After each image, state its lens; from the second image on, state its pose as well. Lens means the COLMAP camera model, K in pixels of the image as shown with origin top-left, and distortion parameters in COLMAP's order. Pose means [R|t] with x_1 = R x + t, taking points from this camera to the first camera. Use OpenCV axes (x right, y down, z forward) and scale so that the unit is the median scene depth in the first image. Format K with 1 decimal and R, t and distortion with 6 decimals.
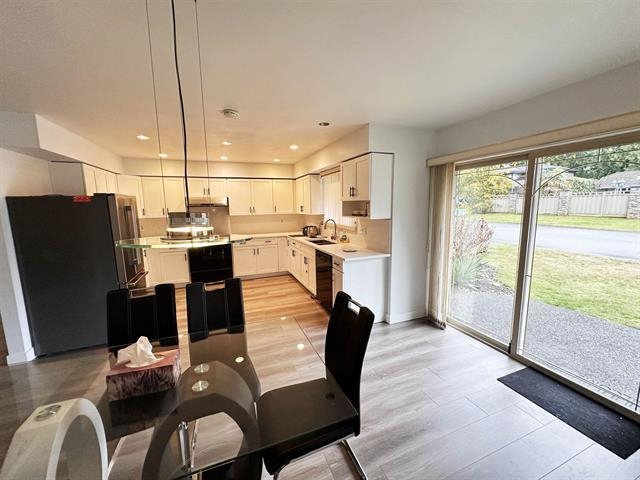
lens RADIAL K [[261.9, 0, 321.1], [0, 261.9, 240.9], [0, 0, 1]] dist [-0.001021, -0.000128]
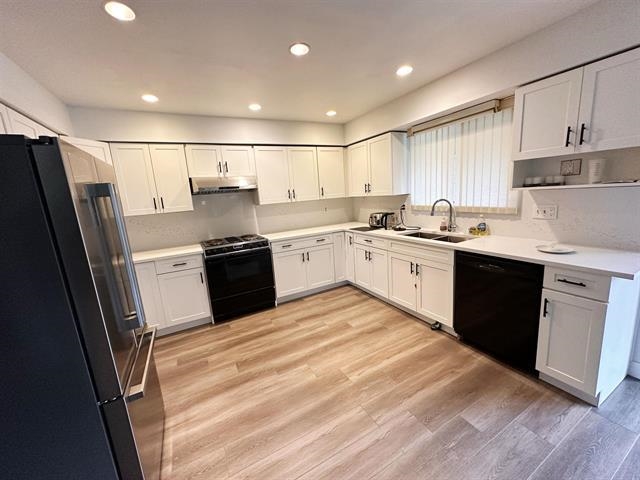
lens RADIAL K [[261.9, 0, 320.9], [0, 261.9, 240.8], [0, 0, 1]] dist [-0.001021, -0.000128]
pose [[0.992567, -0.072989, 0.097383, -0.281051], [0.068990, 0.996654, 0.043826, -0.027233], [-0.100256, -0.036782, 0.994282, 0.356580]]
